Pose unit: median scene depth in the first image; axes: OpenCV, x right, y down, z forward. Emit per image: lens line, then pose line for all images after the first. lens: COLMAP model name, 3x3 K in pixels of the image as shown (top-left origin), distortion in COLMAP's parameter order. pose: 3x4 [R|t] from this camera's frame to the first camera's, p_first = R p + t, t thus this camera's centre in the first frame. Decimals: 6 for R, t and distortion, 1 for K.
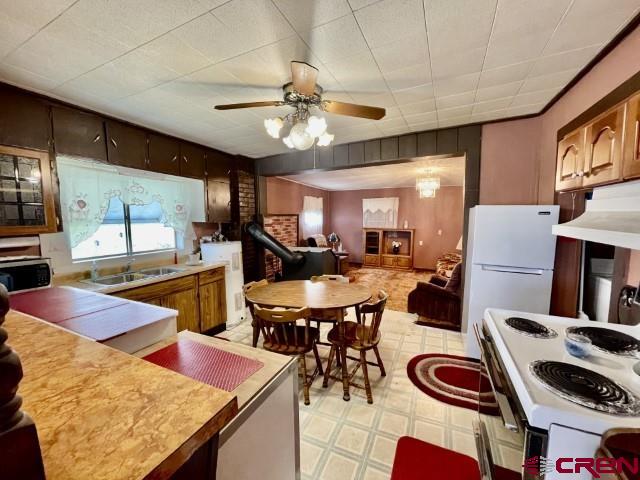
lens RADIAL K [[257.5, 0, 320.0], [0, 257.5, 240.0], [0, 0, 1]] dist [0.001898, 0.000390]
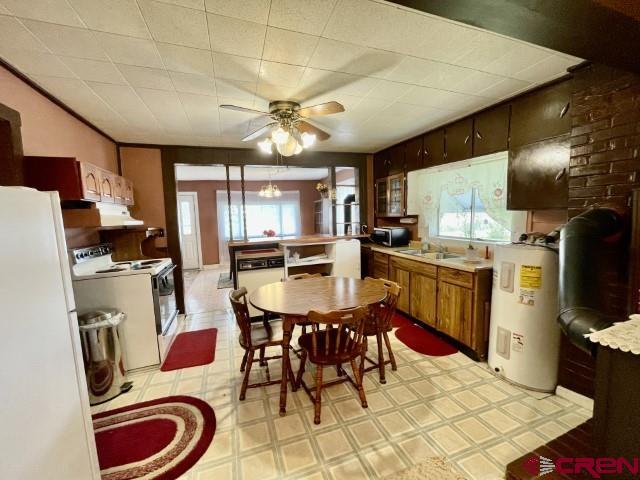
lens RADIAL K [[257.5, 0, 320.0], [0, 257.5, 240.0], [0, 0, 1]] dist [0.001898, 0.000390]
pose [[-0.698471, 0.096854, -0.709054, 0.211887], [-0.028423, 0.986263, 0.162719, -0.045686], [0.715074, 0.133809, -0.686123, 0.580684]]
